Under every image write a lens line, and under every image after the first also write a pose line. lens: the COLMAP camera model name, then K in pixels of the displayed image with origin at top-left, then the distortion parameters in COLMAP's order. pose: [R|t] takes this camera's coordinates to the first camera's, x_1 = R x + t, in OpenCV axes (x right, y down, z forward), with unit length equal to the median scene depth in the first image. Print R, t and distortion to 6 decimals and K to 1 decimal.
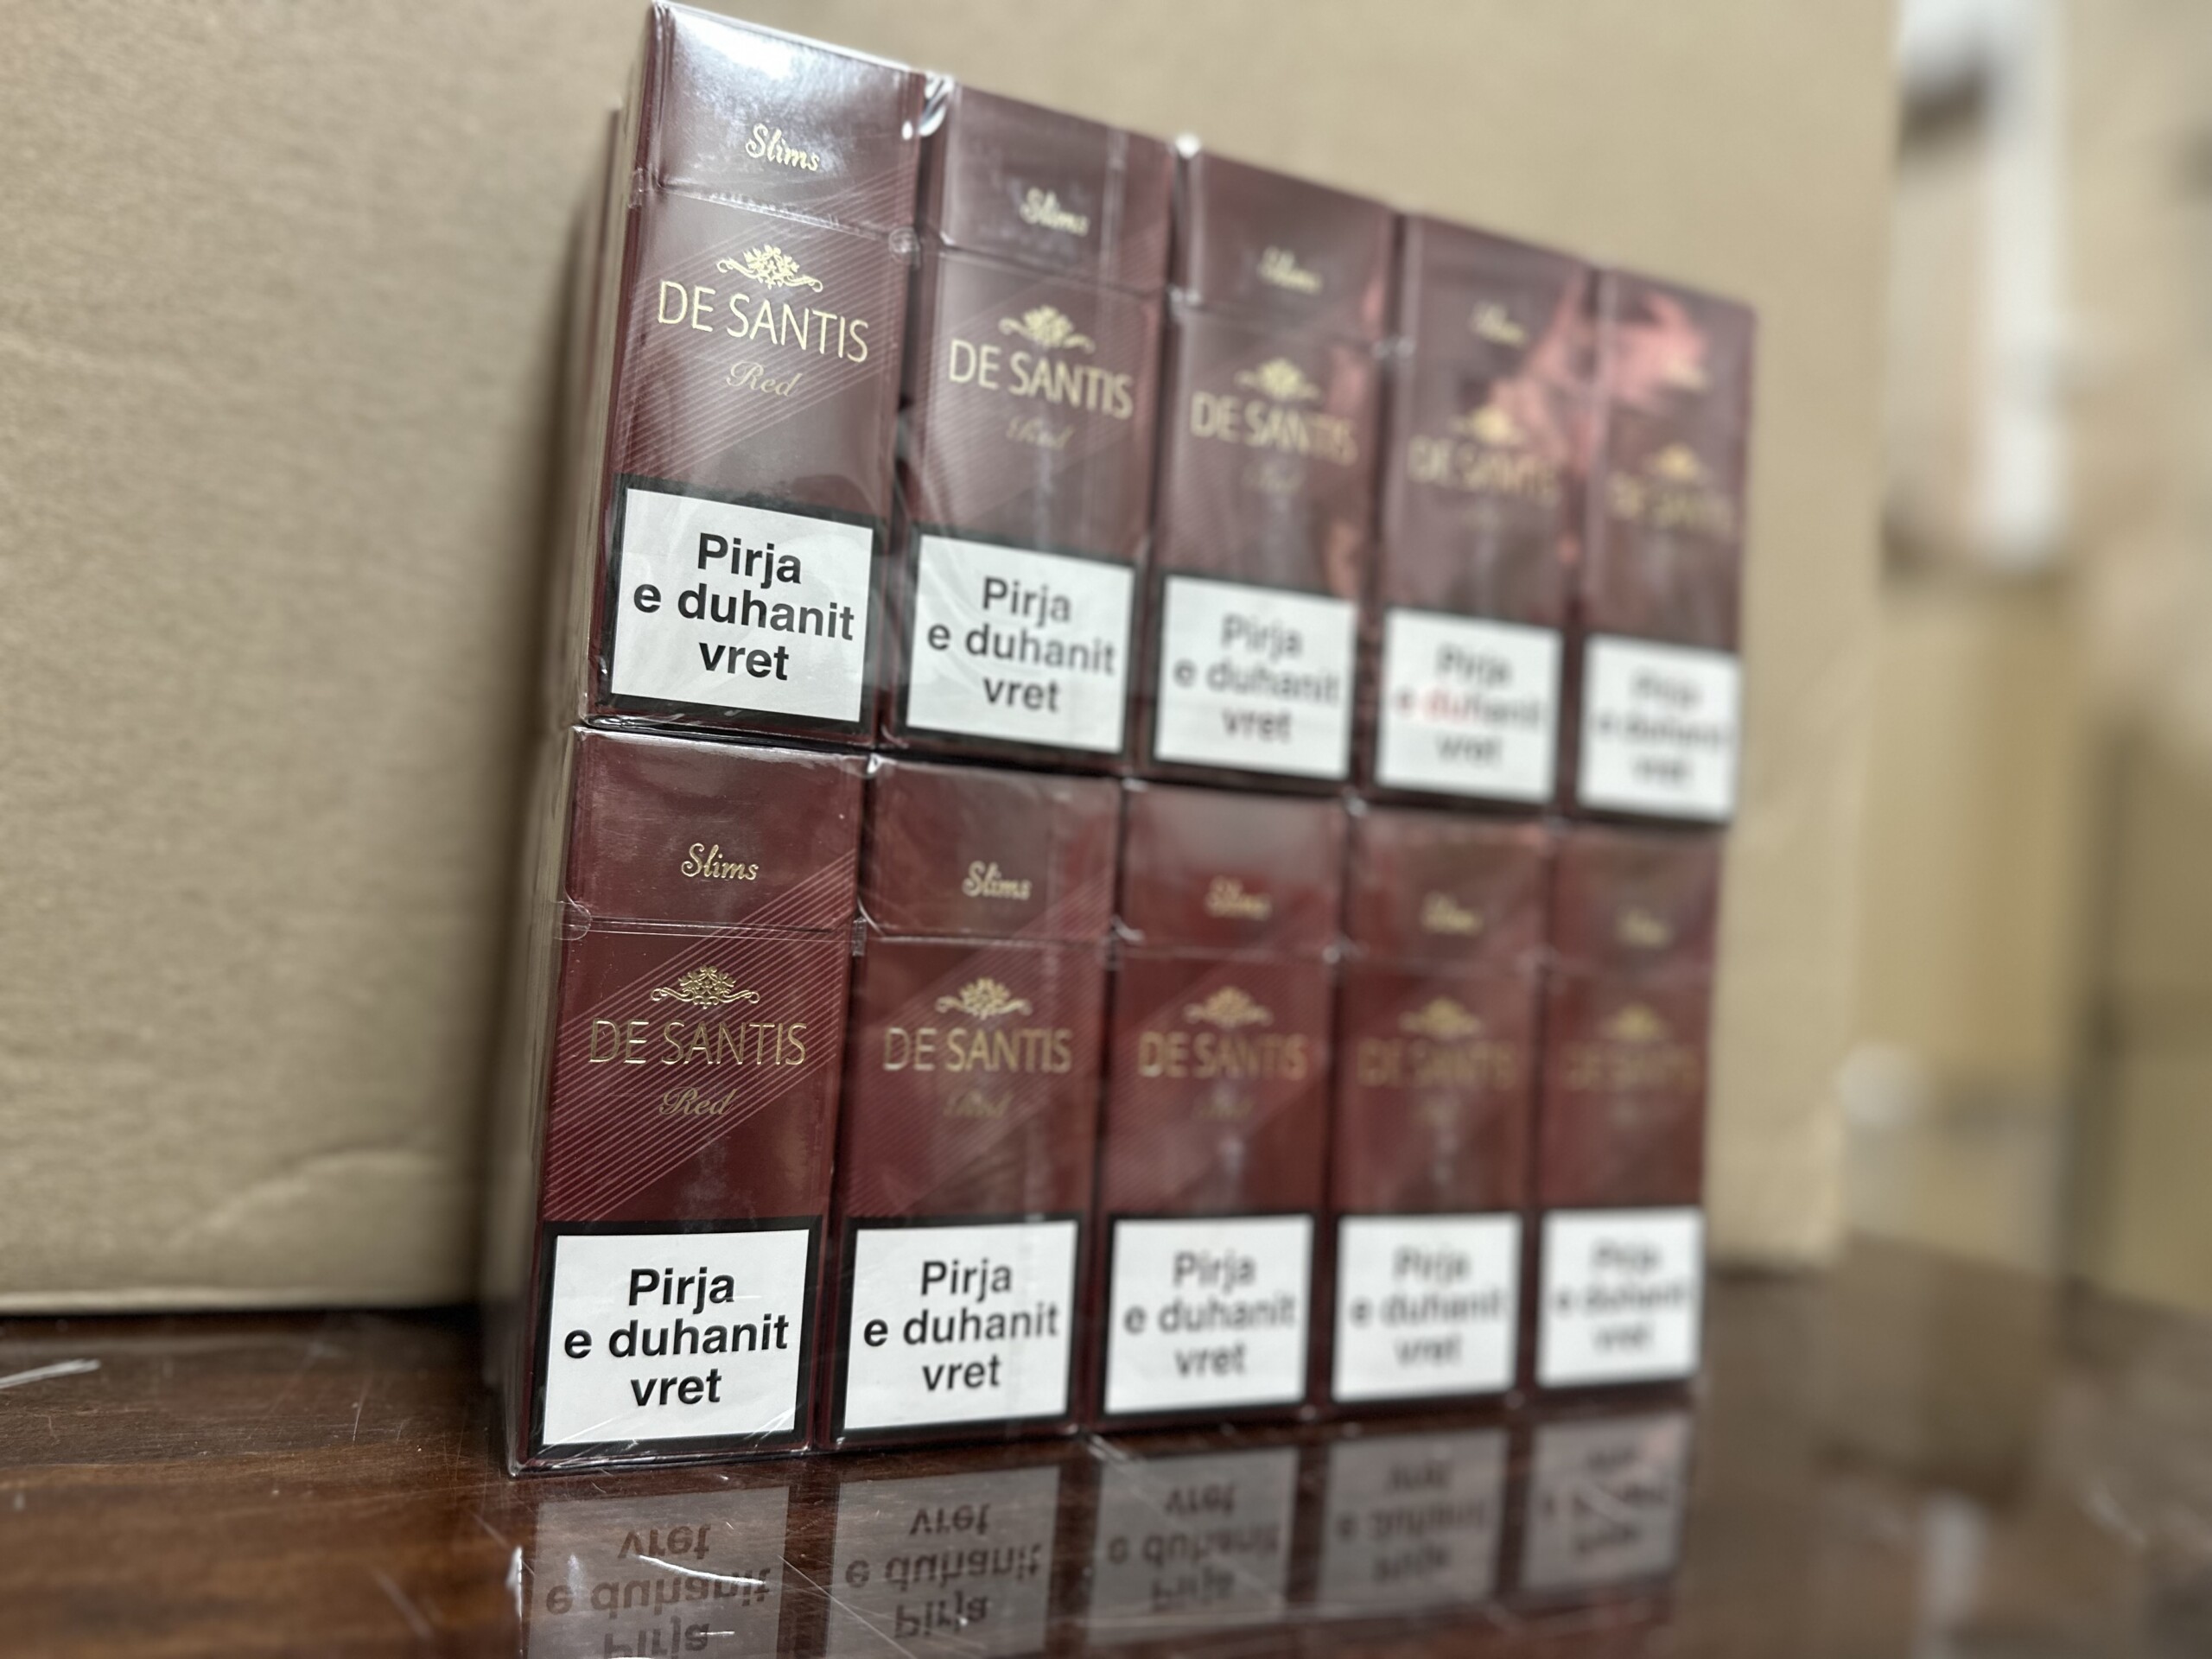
lens RADIAL K [[1613.9, 0, 1106.0], [0, 1613.9, 829.5], [0, 0, 1]] dist [0.051975, -0.198650]
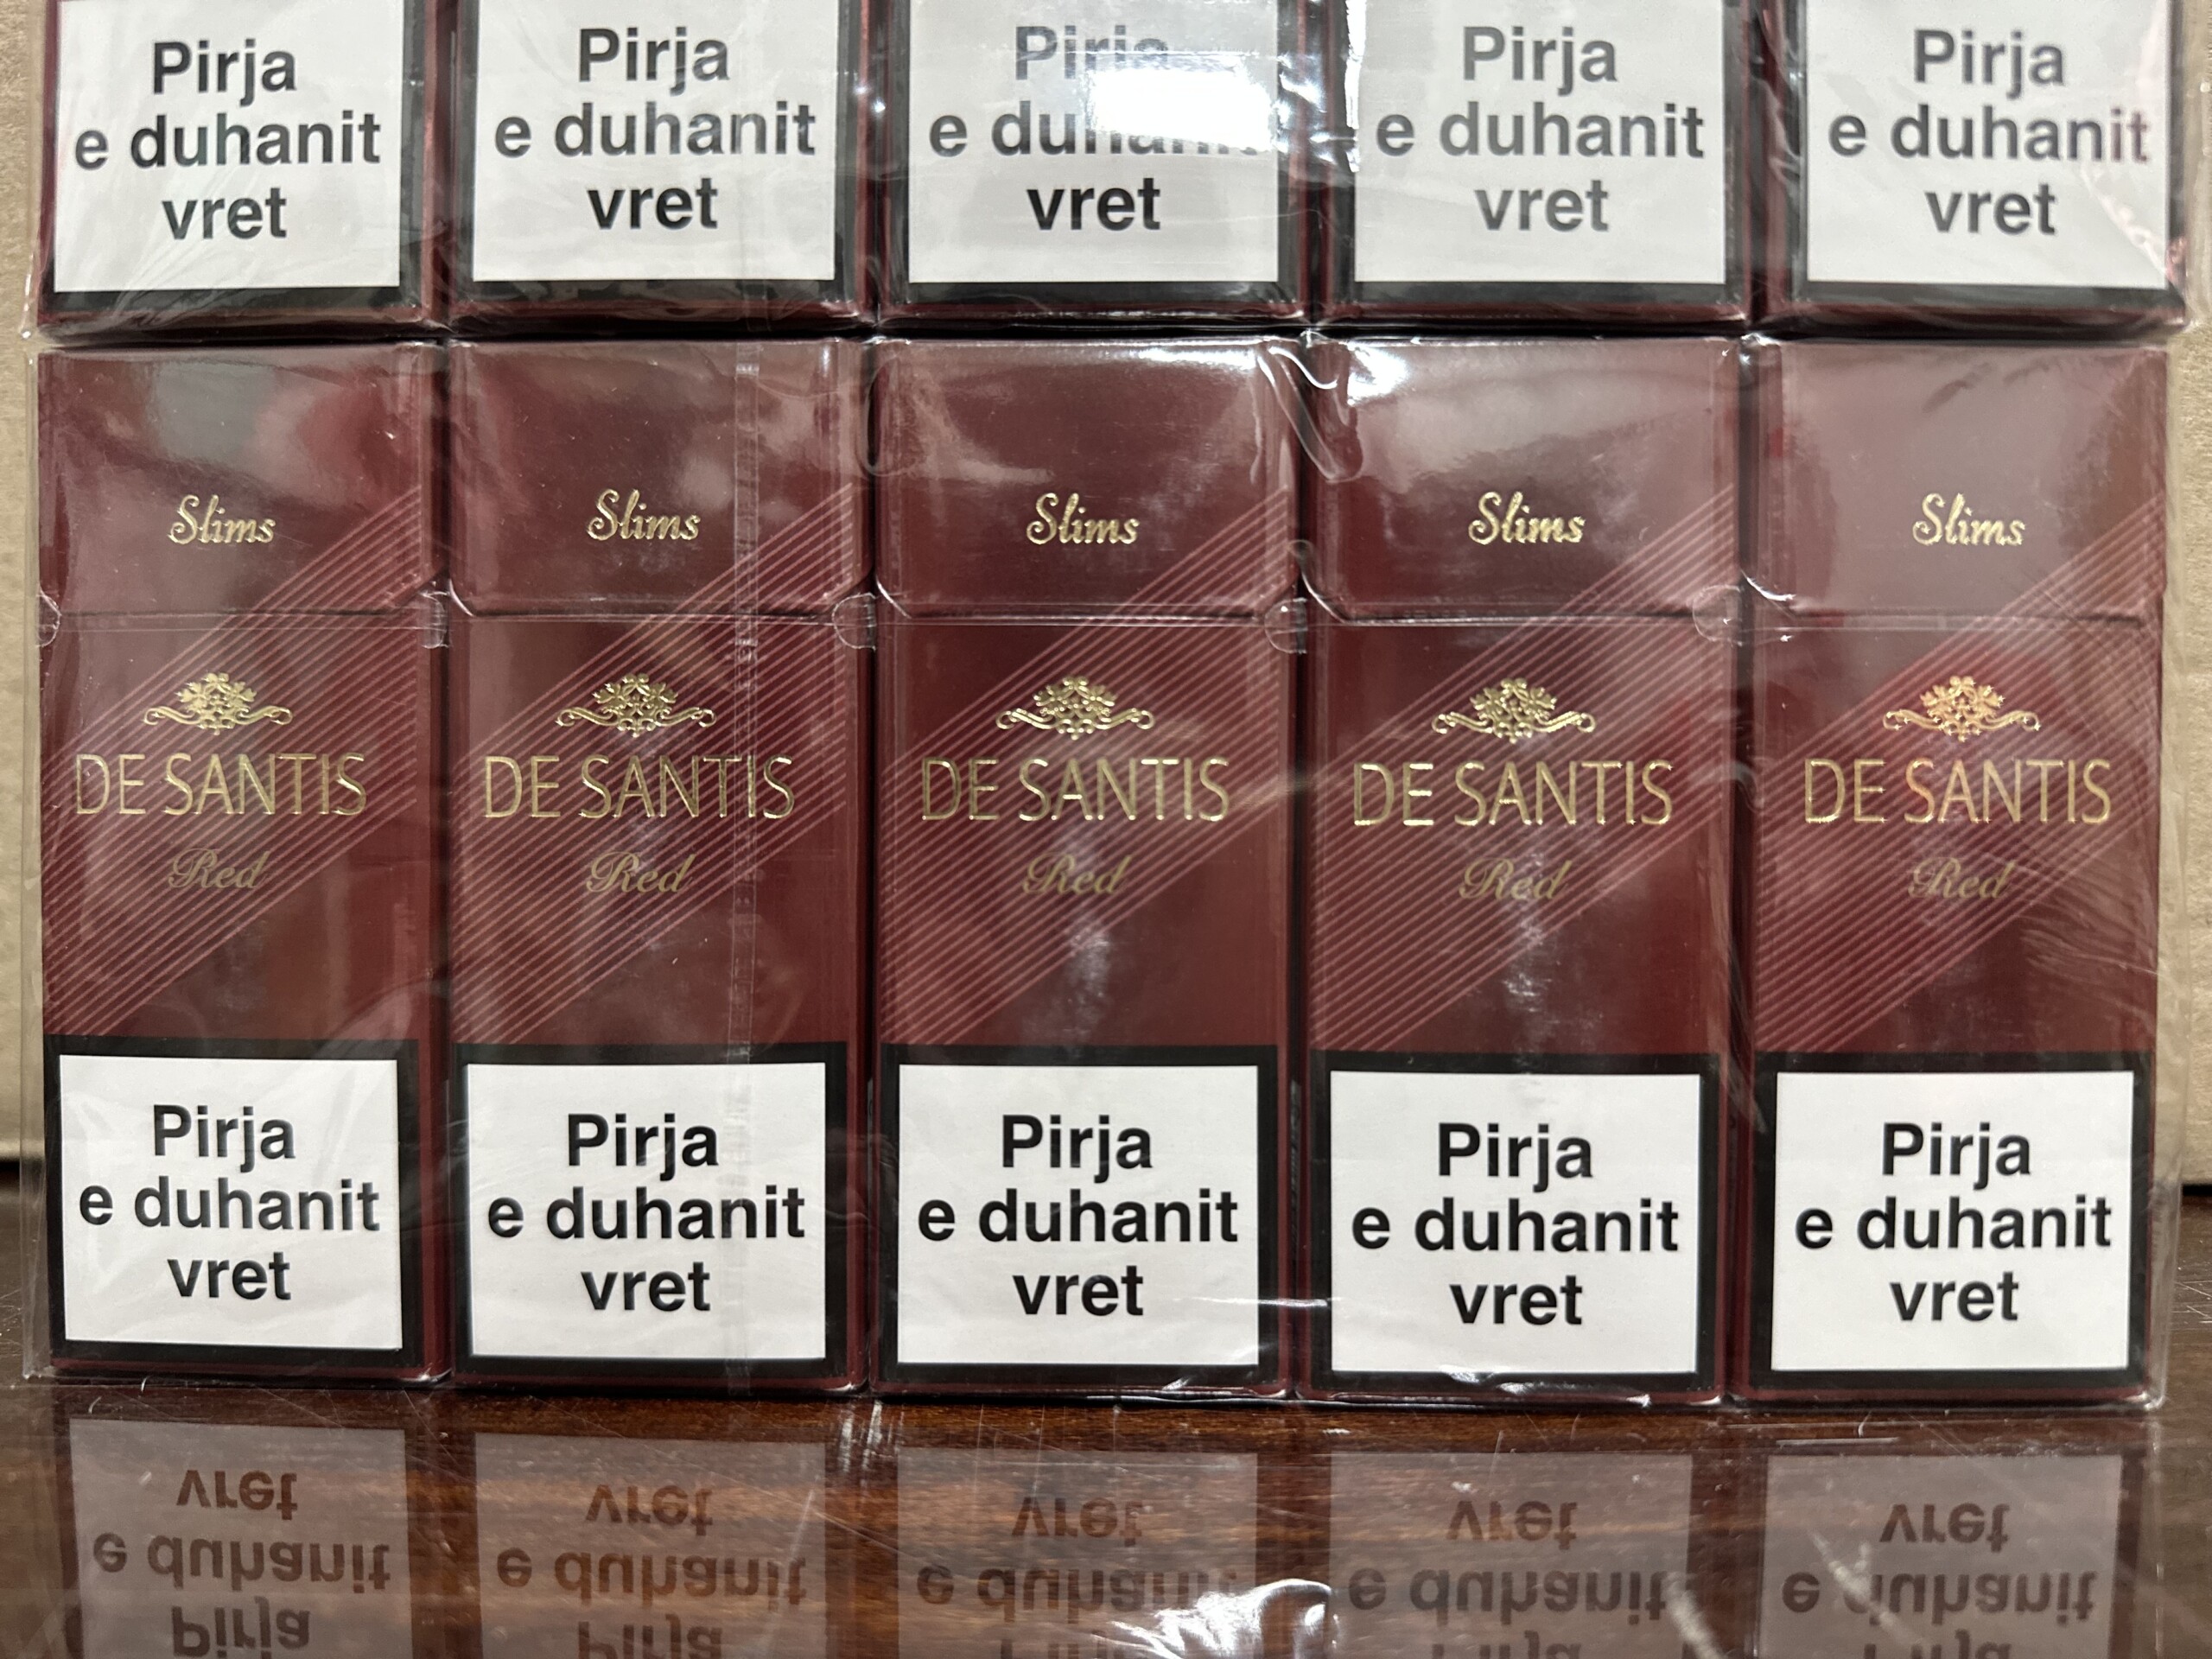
lens RADIAL K [[1579.2, 0, 1107.2], [0, 1579.2, 821.4], [0, 0, 1]] dist [0.003669, -0.055153]
pose [[0.905577, -0.054747, -0.420634, 0.349801], [0.075219, 0.996646, 0.032223, 0.145103], [0.417459, -0.060820, 0.906658, 0.517534]]
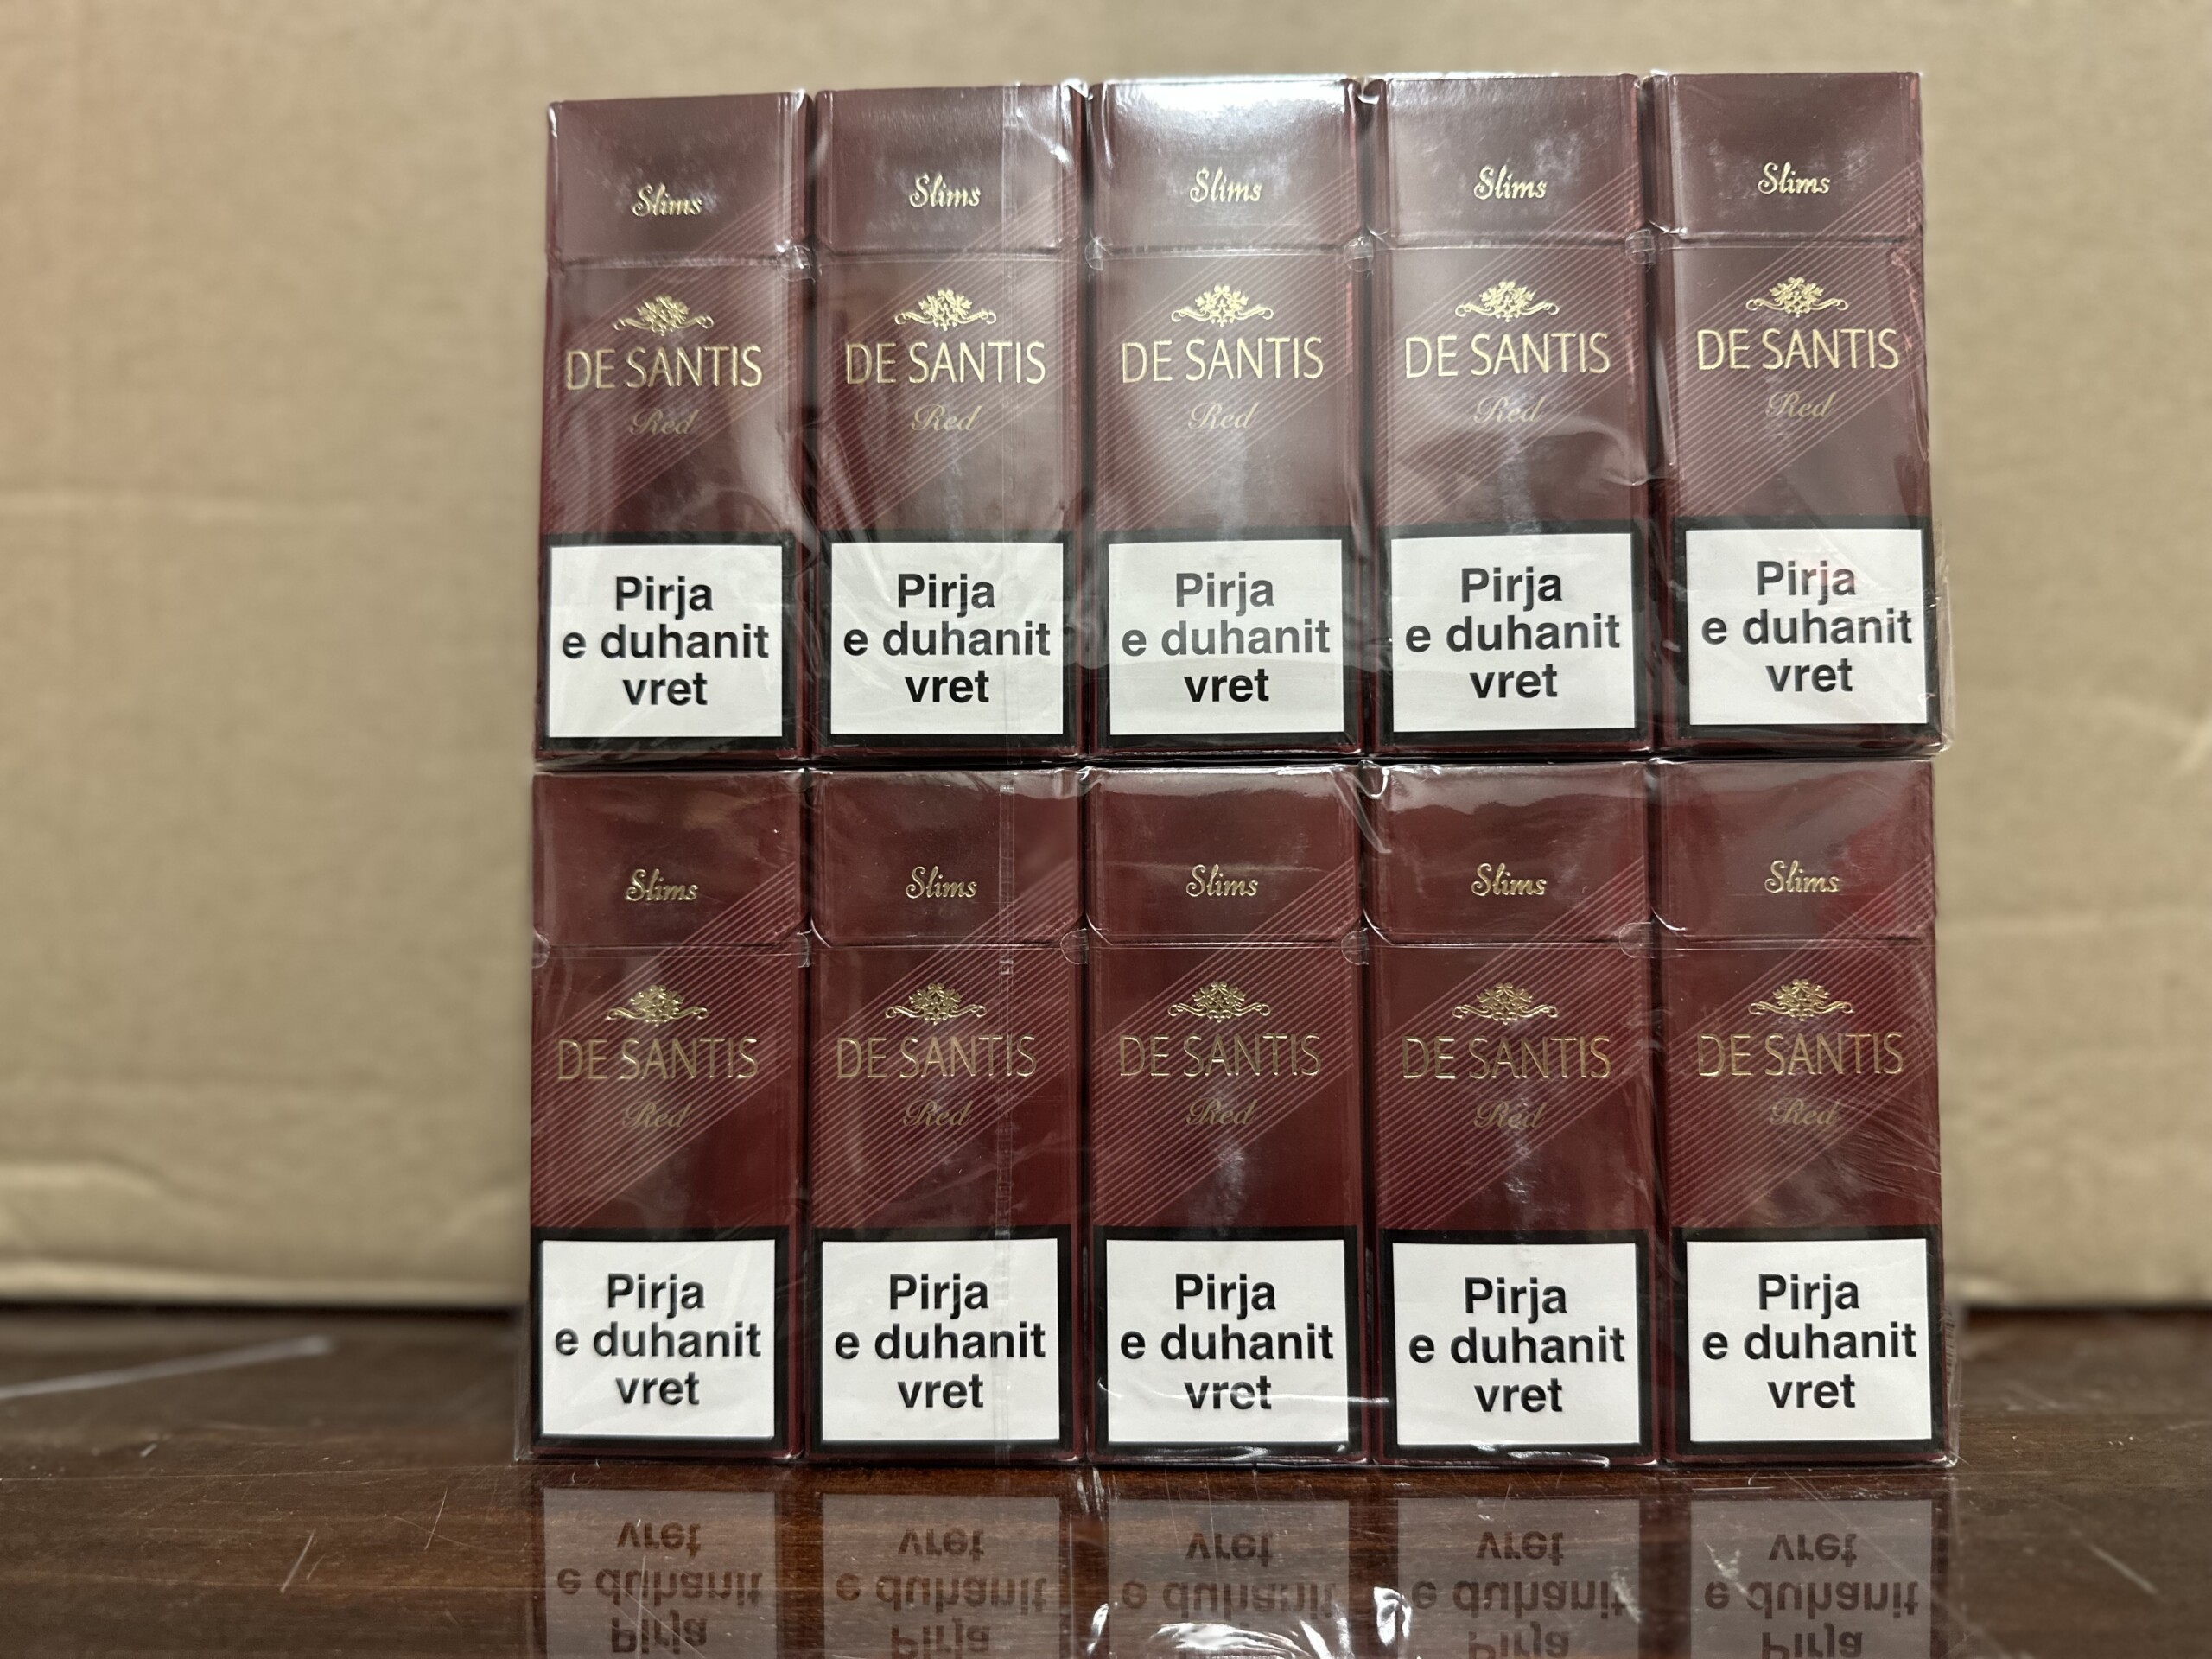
lens RADIAL K [[1579.2, 0, 1107.2], [0, 1579.2, 821.4], [0, 0, 1]] dist [0.003669, -0.055153]
pose [[0.900308, -0.094007, -0.424979, 0.433396], [0.086757, 0.995563, -0.036428, 0.038881], [0.426518, -0.004073, 0.904470, 0.188710]]
